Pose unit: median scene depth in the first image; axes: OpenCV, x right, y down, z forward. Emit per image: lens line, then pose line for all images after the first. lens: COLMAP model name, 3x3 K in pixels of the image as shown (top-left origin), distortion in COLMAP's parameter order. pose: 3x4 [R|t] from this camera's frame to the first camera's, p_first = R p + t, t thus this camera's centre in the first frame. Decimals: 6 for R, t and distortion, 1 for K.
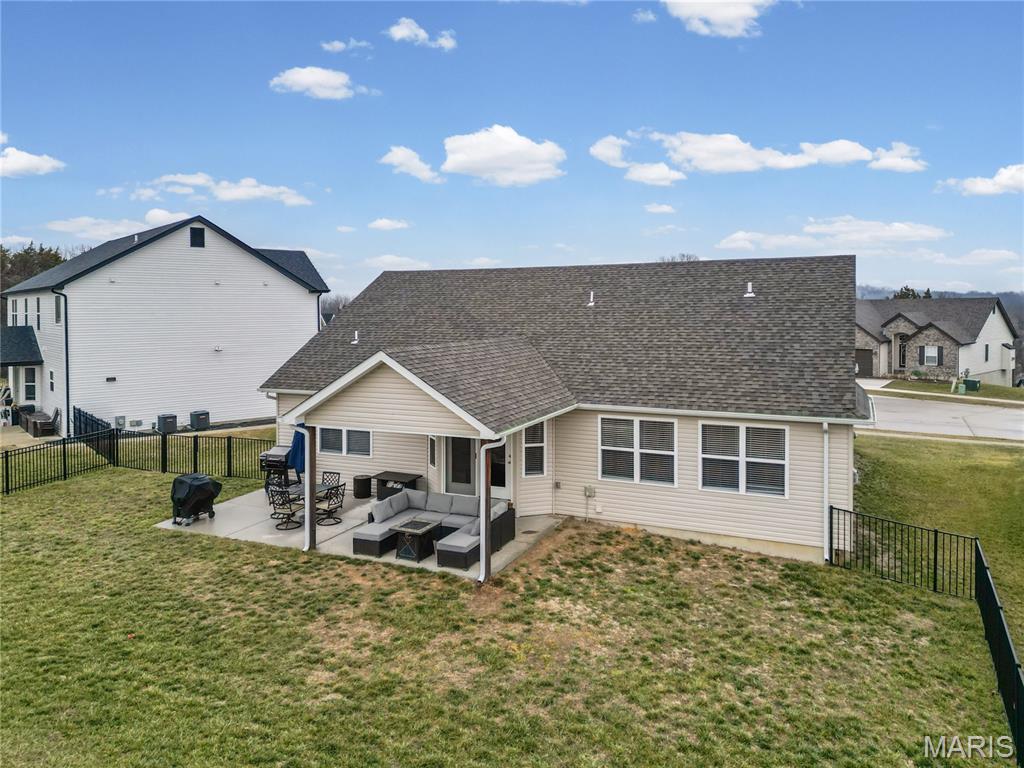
lens RADIAL K [[724.7, 0, 519.9], [0, 724.7, 385.4], [0, 0, 1]] dist [0.049738, -0.033665]
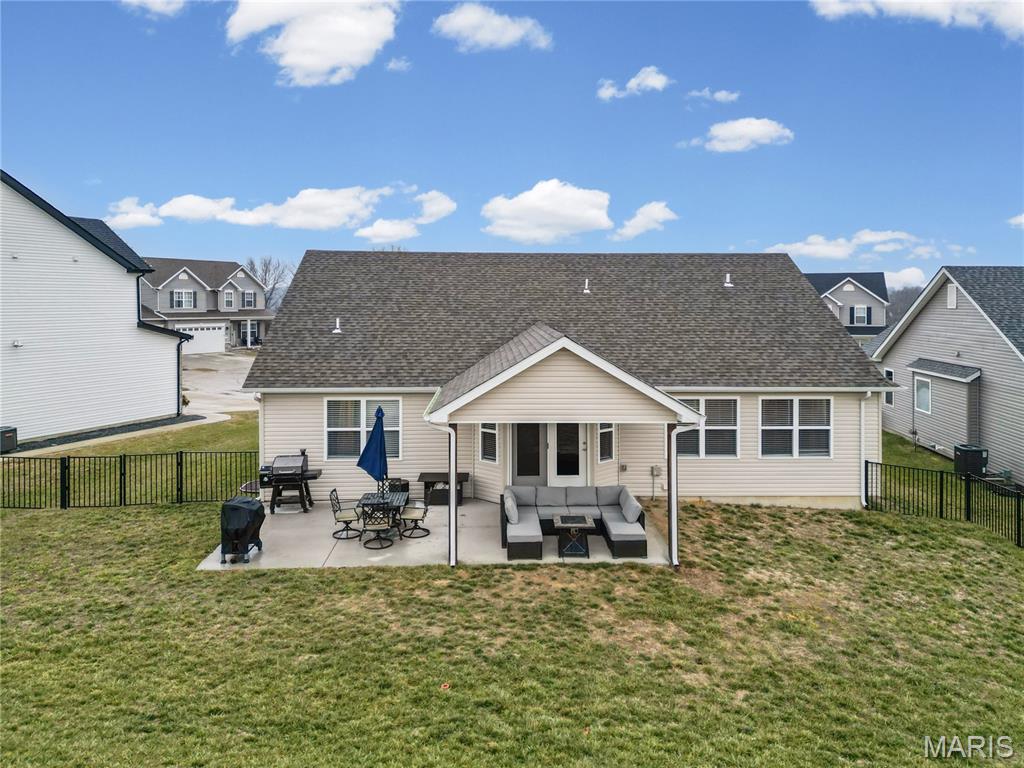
lens RADIAL K [[724.7, 0, 510.5], [0, 724.7, 381.2], [0, 0, 1]] dist [0.049738, -0.033665]
pose [[0.892896, -0.041699, 0.448327, -0.653798], [0.038256, 0.999128, 0.016737, -0.008917], [-0.448634, 0.002207, 0.893713, 0.190349]]
